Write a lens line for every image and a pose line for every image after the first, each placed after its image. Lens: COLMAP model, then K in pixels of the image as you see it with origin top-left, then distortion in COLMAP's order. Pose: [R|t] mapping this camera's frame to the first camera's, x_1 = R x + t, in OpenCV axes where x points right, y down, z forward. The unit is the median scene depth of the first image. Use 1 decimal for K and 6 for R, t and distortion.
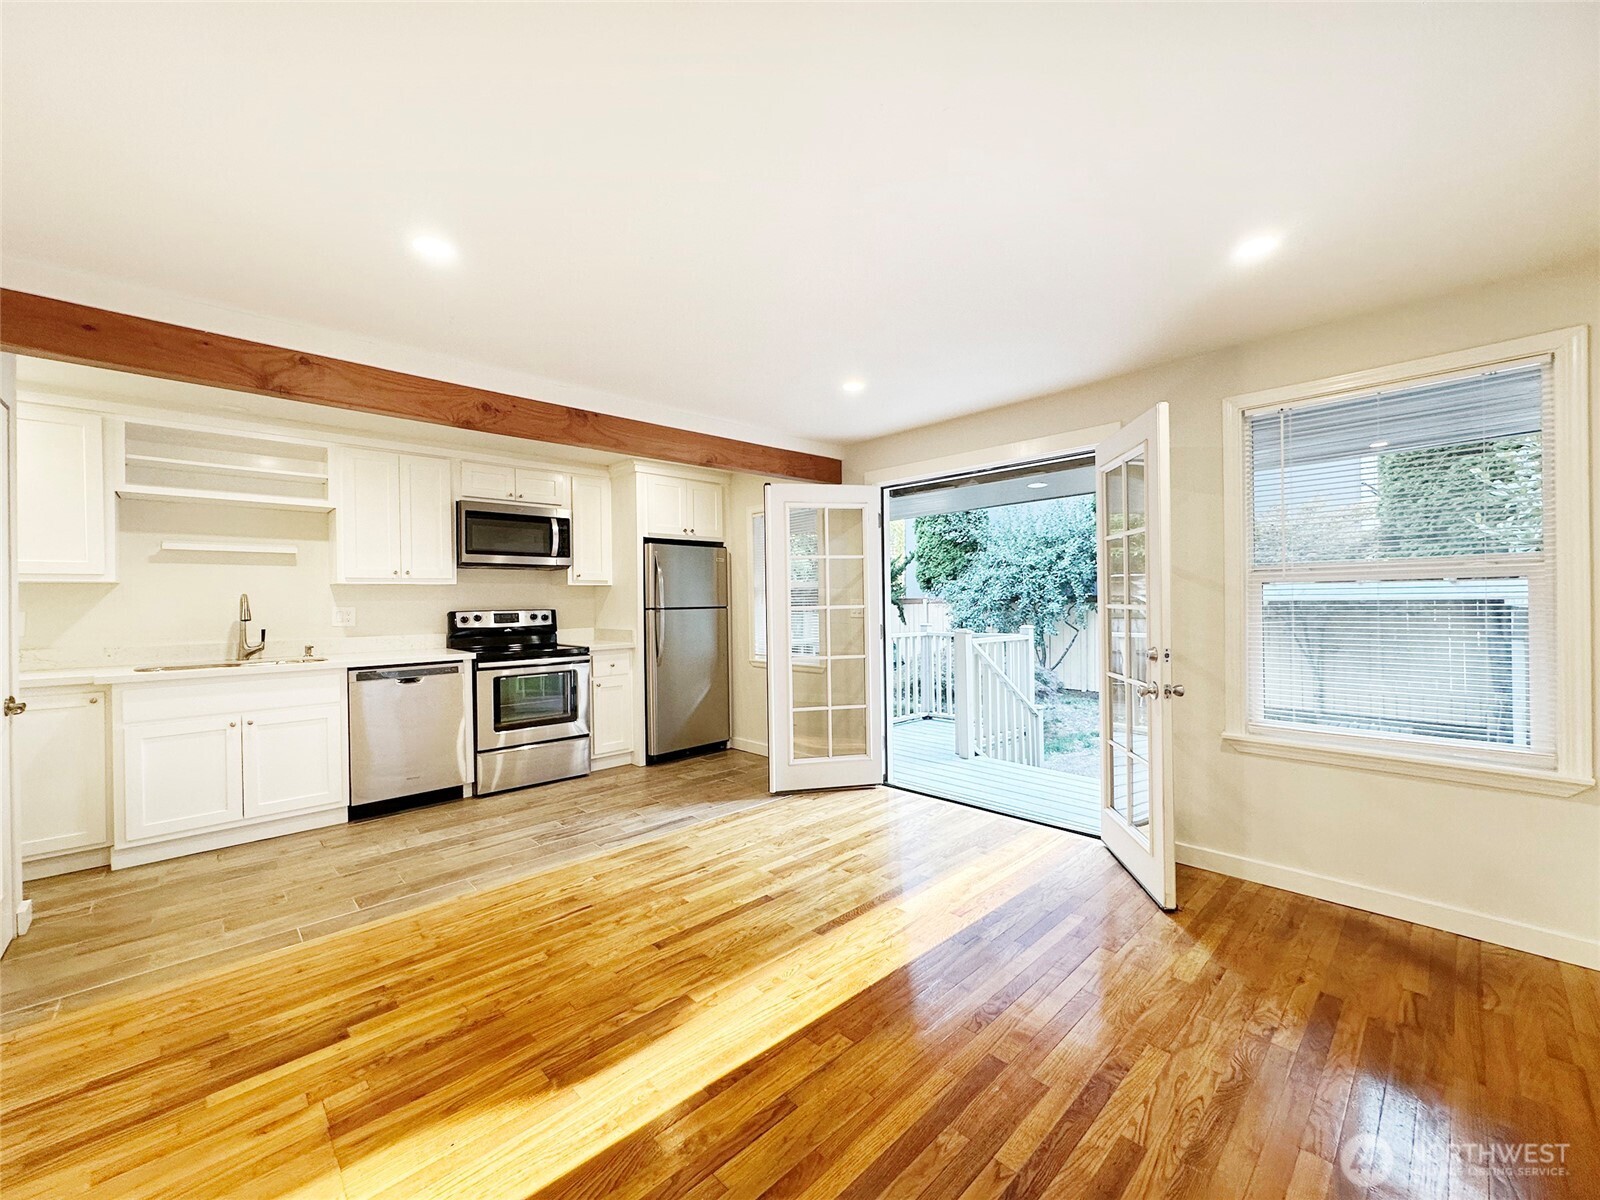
lens RADIAL K [[641.5, 0, 797.6], [0, 641.5, 601.2], [0, 0, 1]] dist [-0.002724, -0.000409]
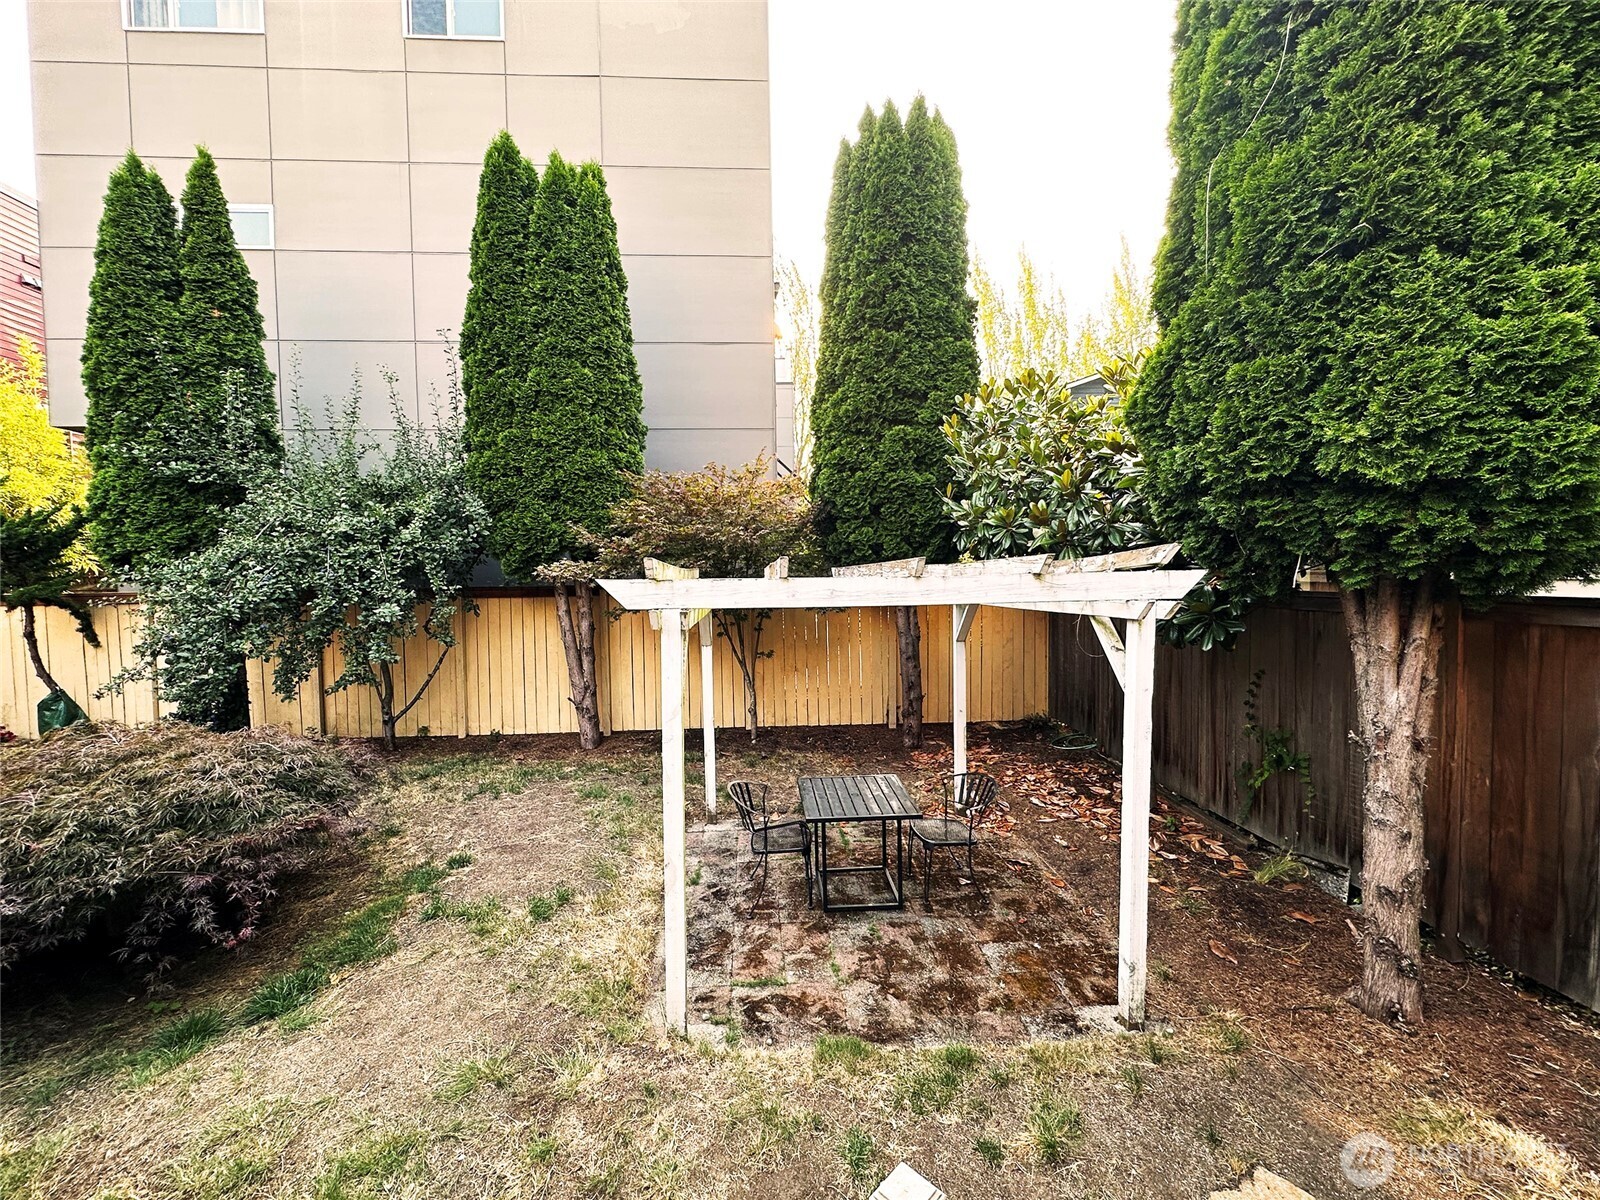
lens RADIAL K [[641.5, 0, 807.4], [0, 641.5, 594.5], [0, 0, 1]] dist [-0.002724, -0.000409]
pose [[0.645742, -0.021208, 0.763261, 0.905974], [0.010283, 0.999765, 0.019079, -0.050313], [-0.763486, -0.004471, 0.645808, 1.598727]]
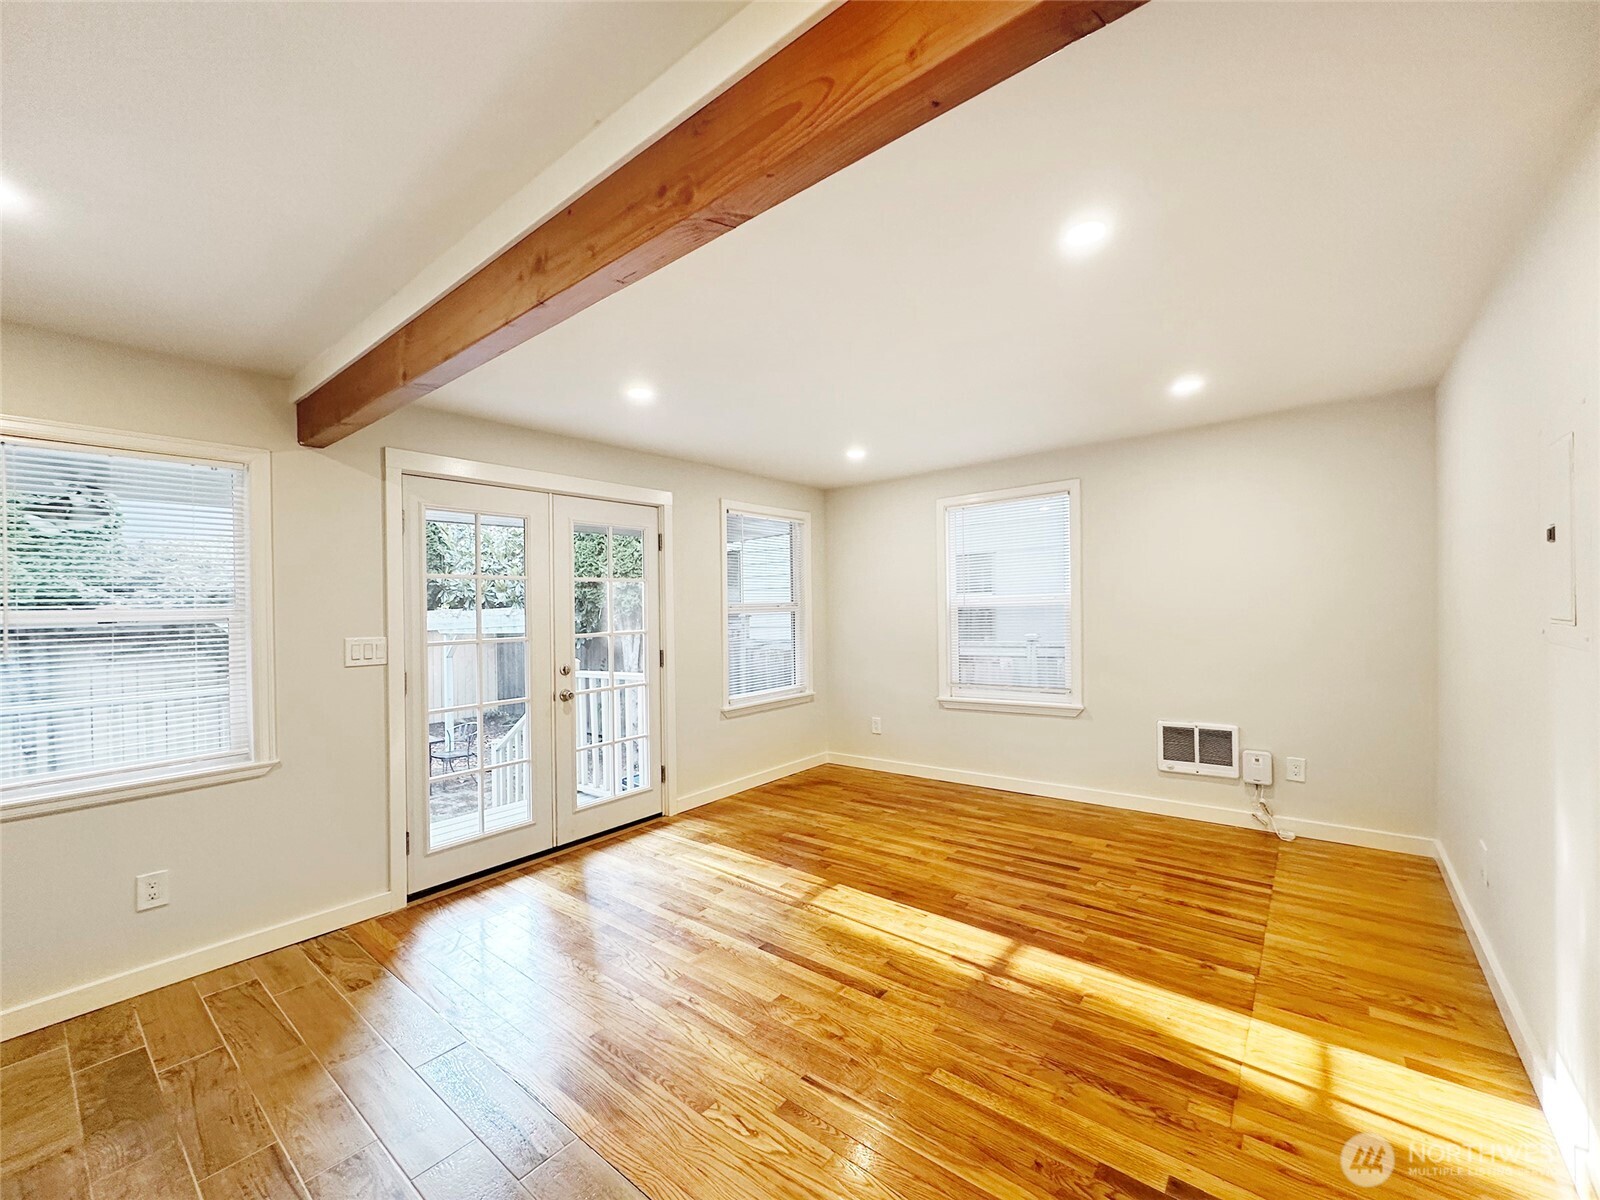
lens RADIAL K [[641.5, 0, 802.6], [0, 641.5, 601.6], [0, 0, 1]] dist [-0.002724, -0.000409]
pose [[-0.130784, 0.026972, 0.991044, -1.015543], [0.030327, 0.999271, -0.023194, -0.015747], [-0.990947, 0.027022, -0.131507, 1.080577]]
